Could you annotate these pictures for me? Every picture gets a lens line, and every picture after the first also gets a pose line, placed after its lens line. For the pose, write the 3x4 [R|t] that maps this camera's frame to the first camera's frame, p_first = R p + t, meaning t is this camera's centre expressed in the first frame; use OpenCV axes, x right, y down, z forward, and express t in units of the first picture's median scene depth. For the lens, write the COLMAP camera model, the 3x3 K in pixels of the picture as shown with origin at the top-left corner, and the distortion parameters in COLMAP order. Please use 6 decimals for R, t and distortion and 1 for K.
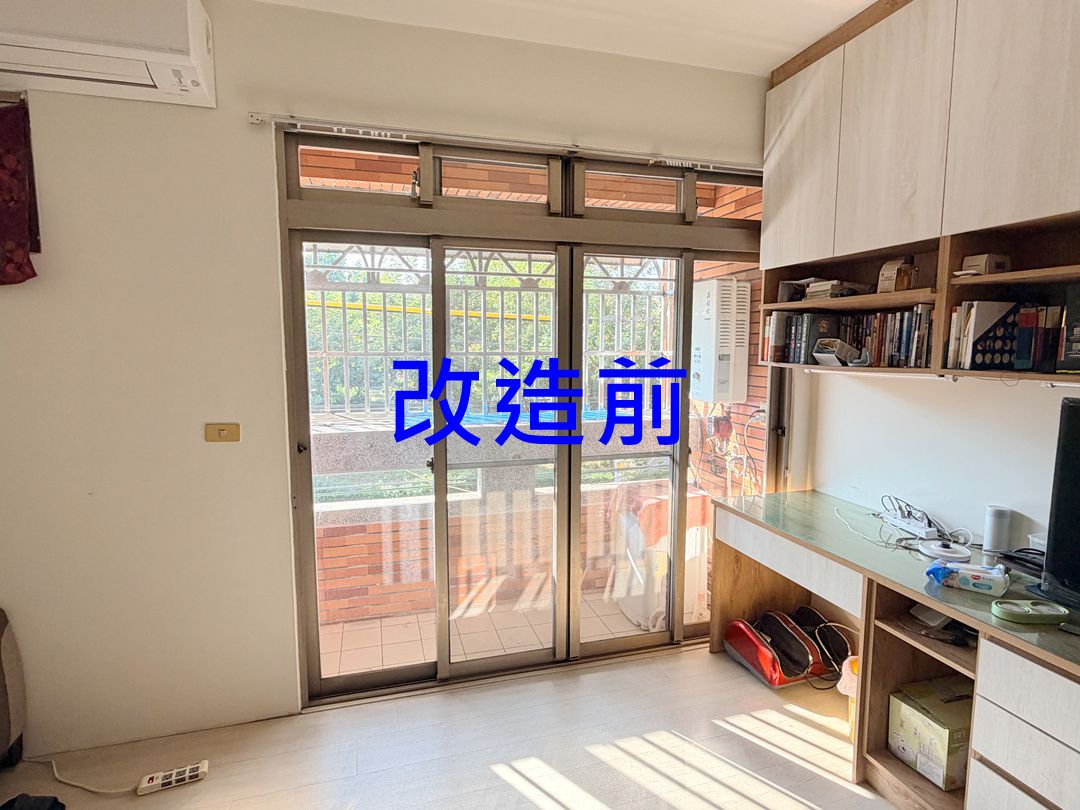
lens RADIAL K [[562.5, 0, 535.9], [0, 562.5, 403.6], [0, 0, 1]] dist [-0.014173, -0.000139]
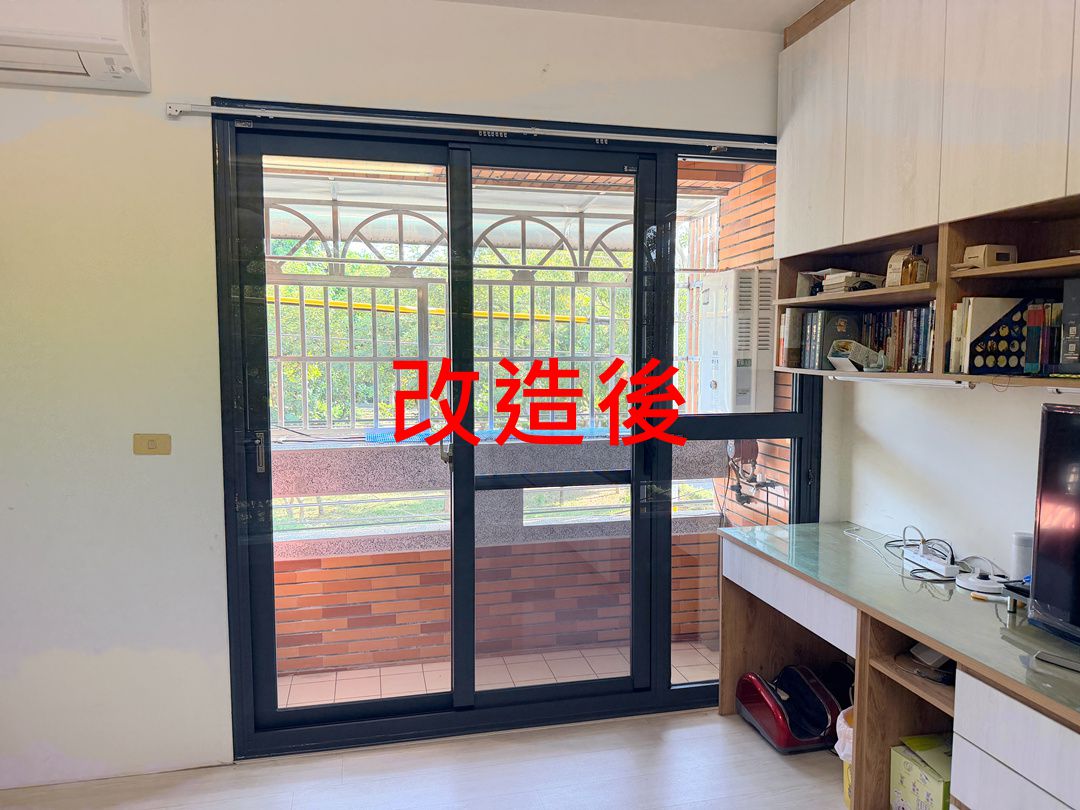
lens RADIAL K [[758.5, 0, 543.8], [0, 758.5, 407.9], [0, 0, 1]] dist [0.002530, -0.015966]
pose [[0.998553, 0.000725, -0.053776, 0.140546], [-0.002086, 0.999679, -0.025251, 0.020752], [0.053740, 0.025327, 0.998234, -0.198668]]
